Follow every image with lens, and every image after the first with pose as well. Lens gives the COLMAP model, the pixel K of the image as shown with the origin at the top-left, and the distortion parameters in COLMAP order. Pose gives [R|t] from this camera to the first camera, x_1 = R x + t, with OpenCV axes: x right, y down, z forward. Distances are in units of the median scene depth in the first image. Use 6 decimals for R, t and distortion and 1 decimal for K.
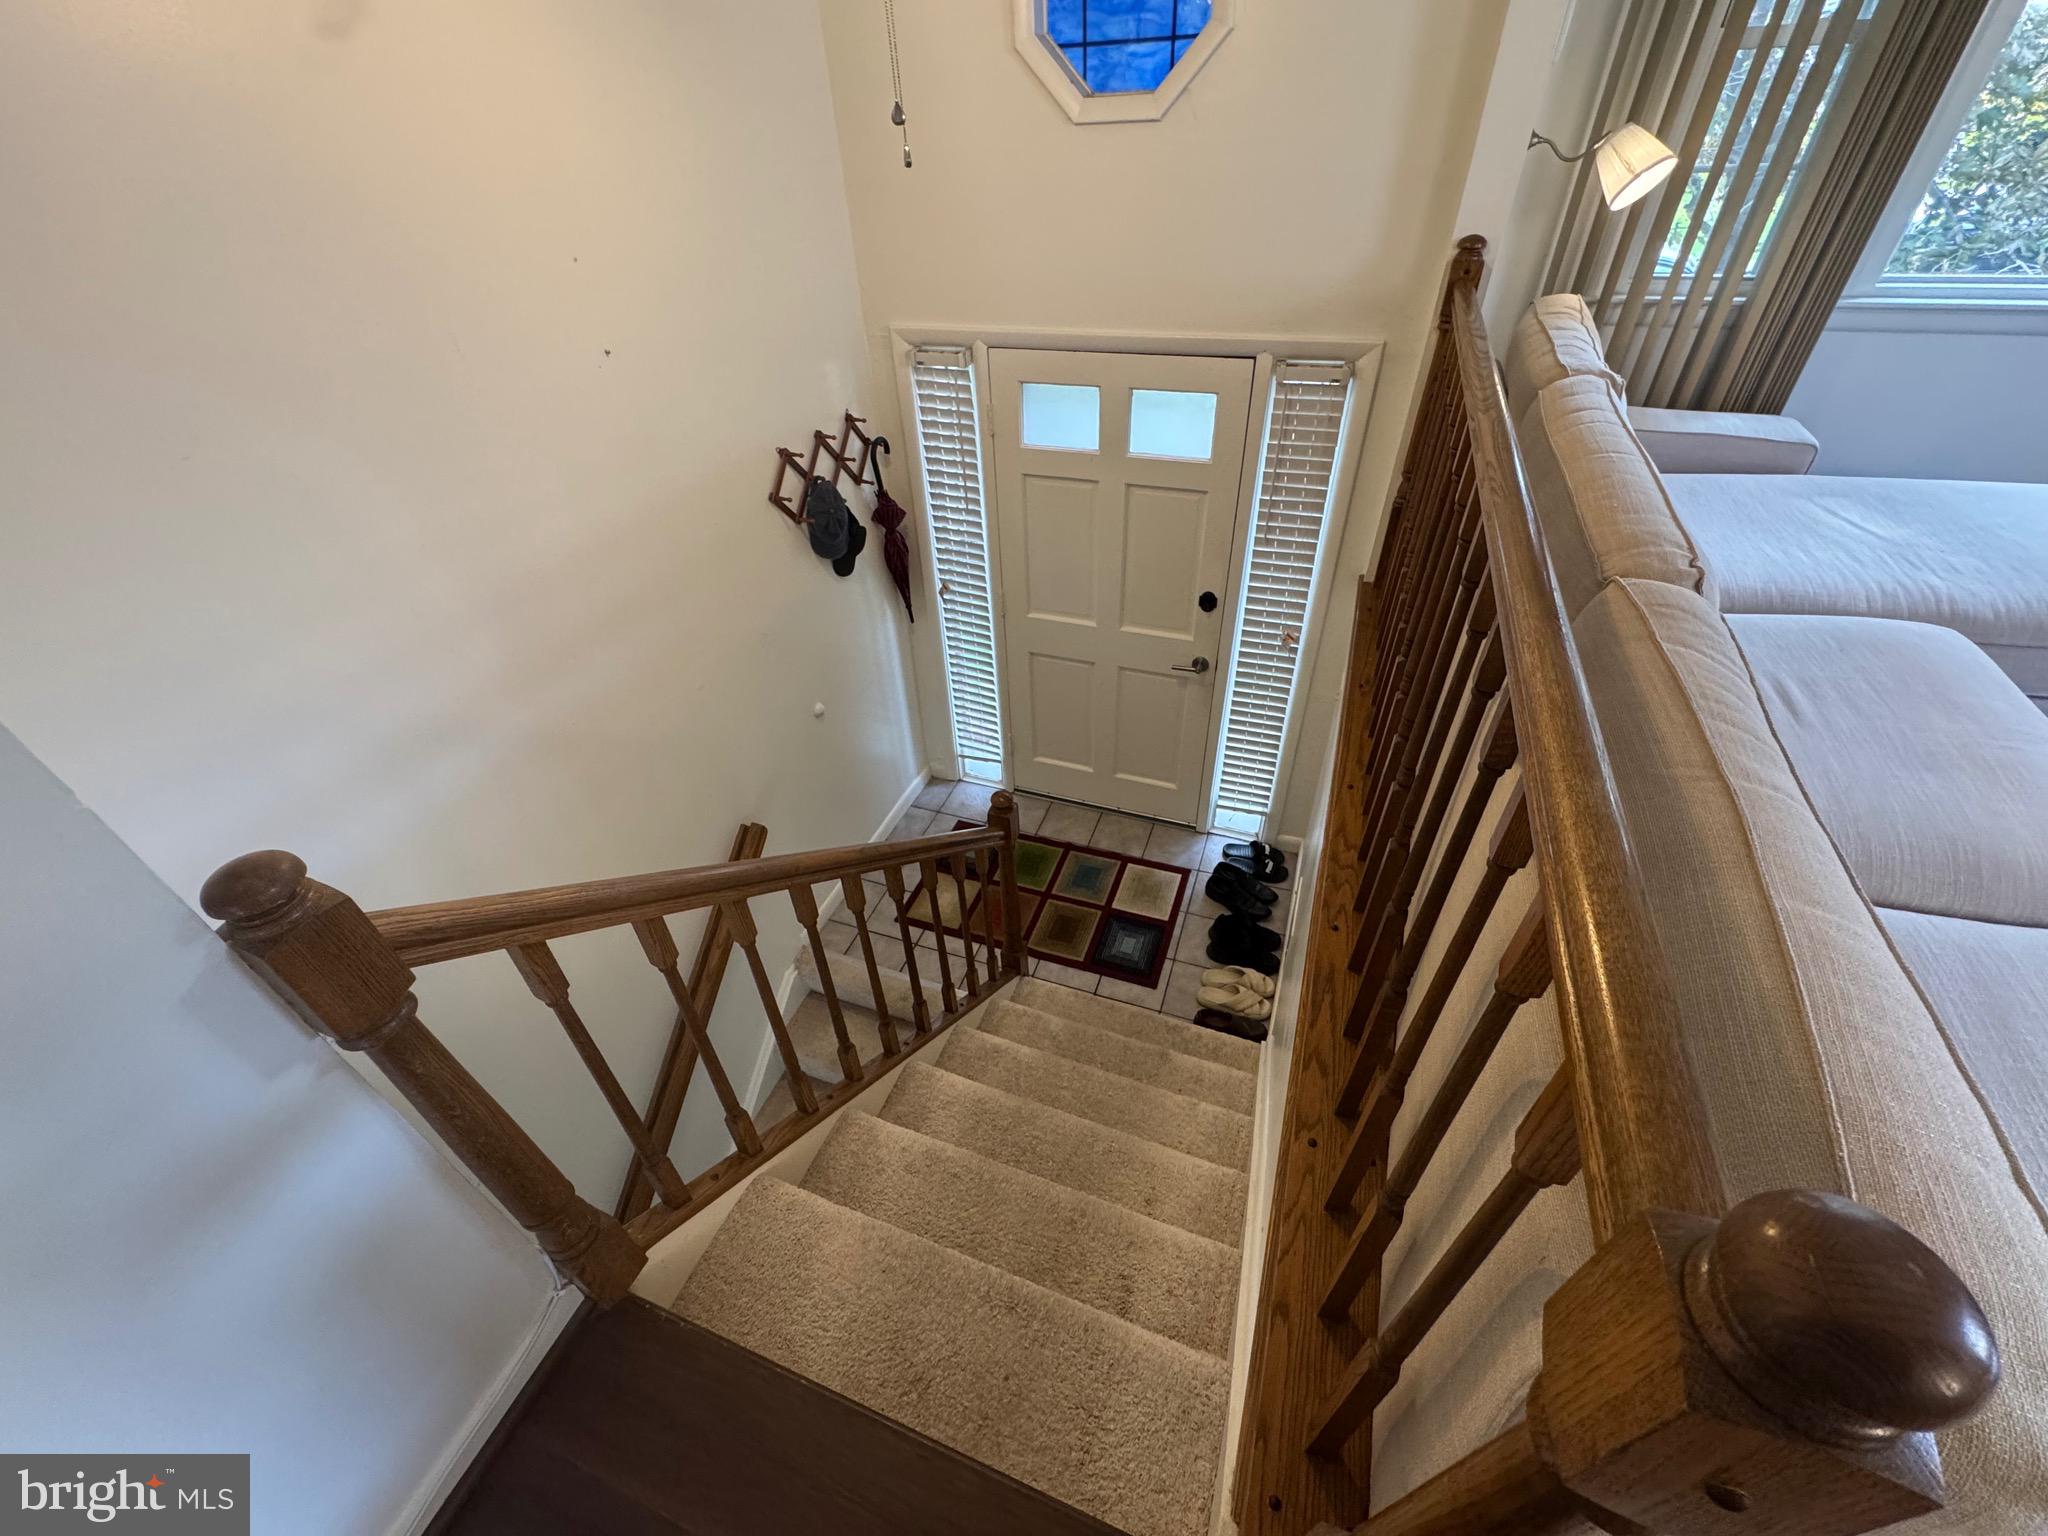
lens RADIAL K [[817.3, 0, 1027.7], [0, 817.3, 768.9], [0, 0, 1]] dist [-0.003489, 0.000611]
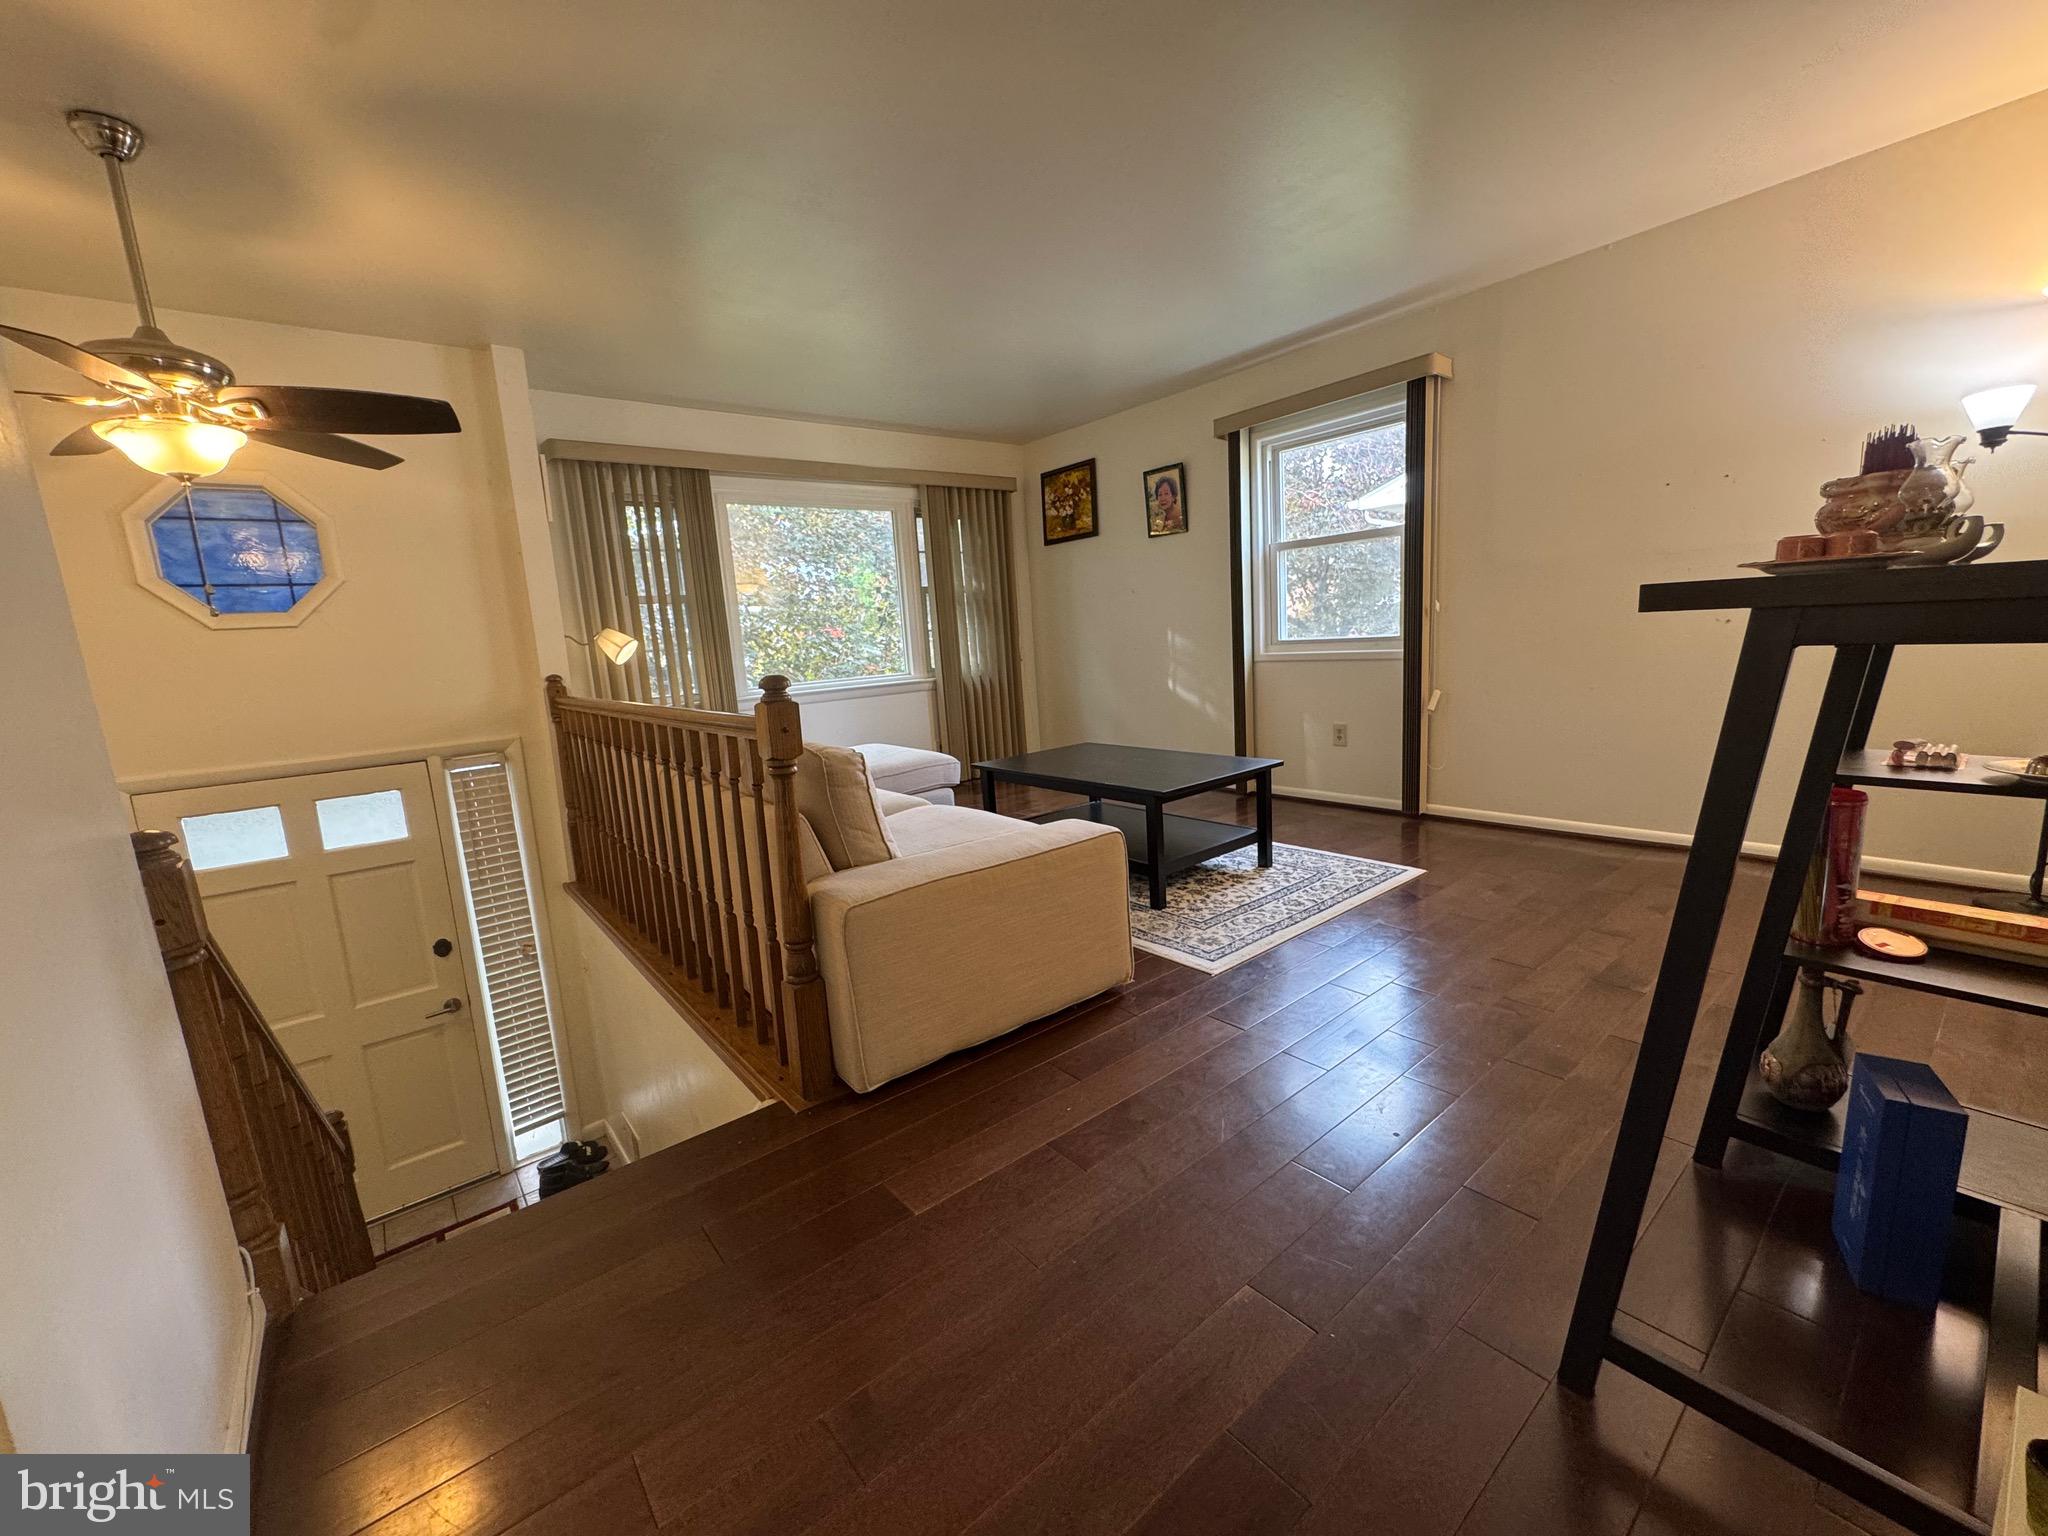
lens RADIAL K [[817.3, 0, 1027.1], [0, 817.3, 763.1], [0, 0, 1]] dist [-0.003489, 0.000611]
pose [[0.502196, -0.132508, 0.854541, -0.362793], [0.573420, 0.790716, -0.214376, 0.356854], [-0.647293, 0.597670, 0.473078, -0.301064]]
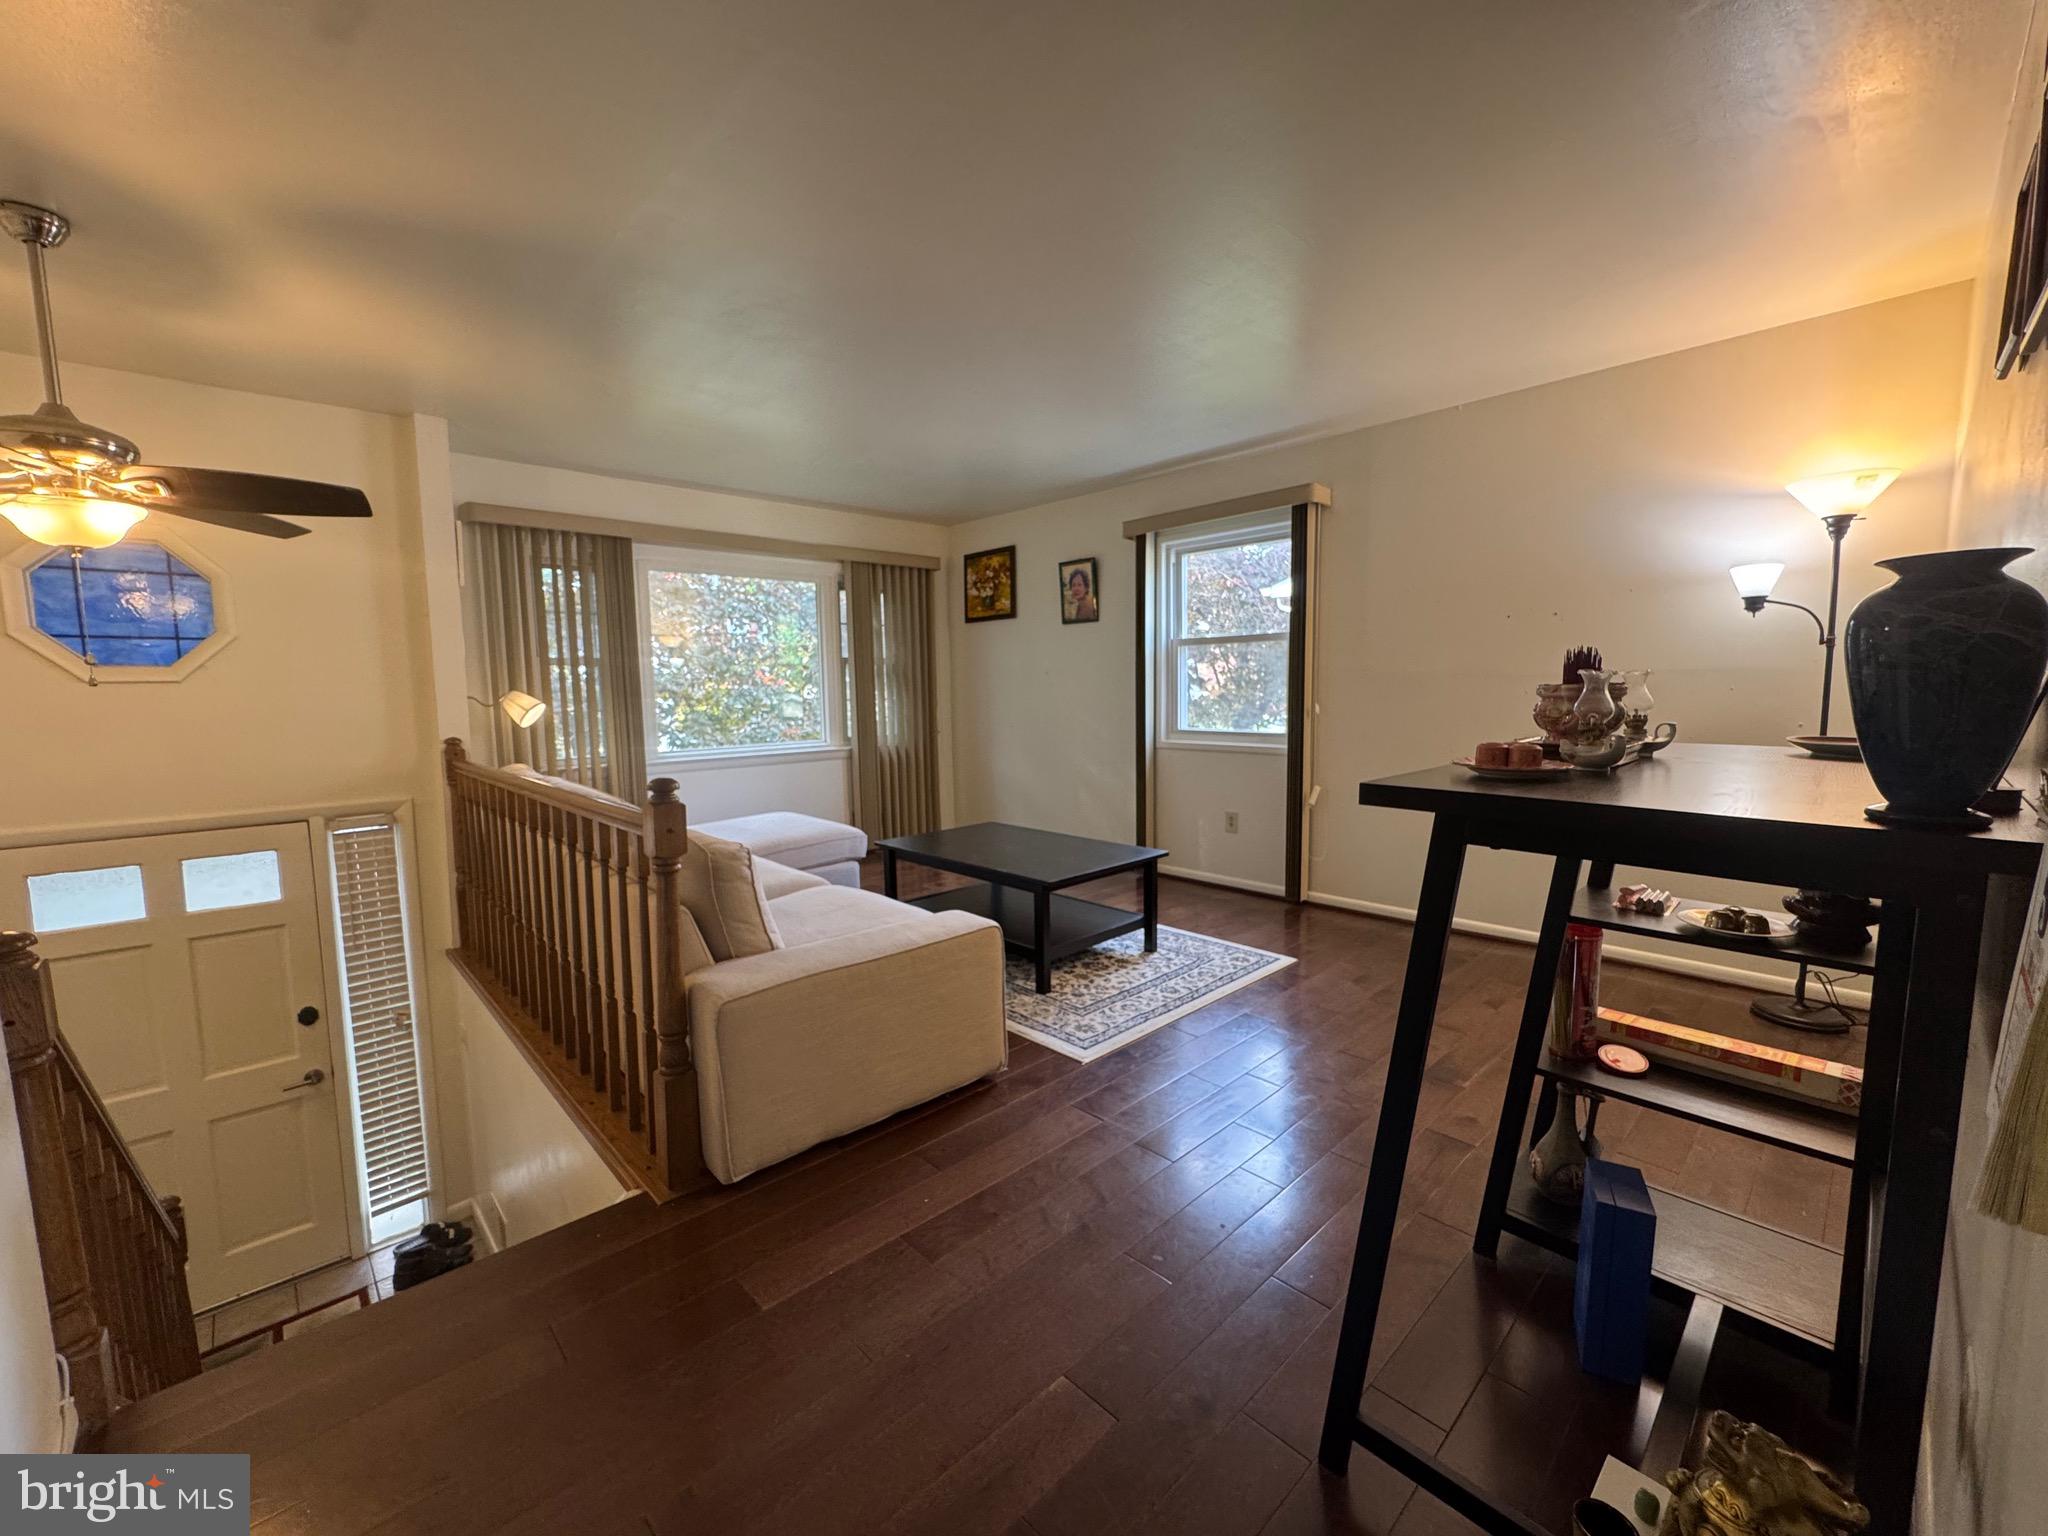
lens RADIAL K [[817.3, 0, 1022.8], [0, 817.3, 767.0], [0, 0, 1]] dist [-0.003489, 0.000611]
pose [[0.433674, -0.057616, 0.899226, -0.384484], [0.560935, 0.798263, -0.219378, 0.359652], [-0.705179, 0.599546, 0.378505, -0.379379]]
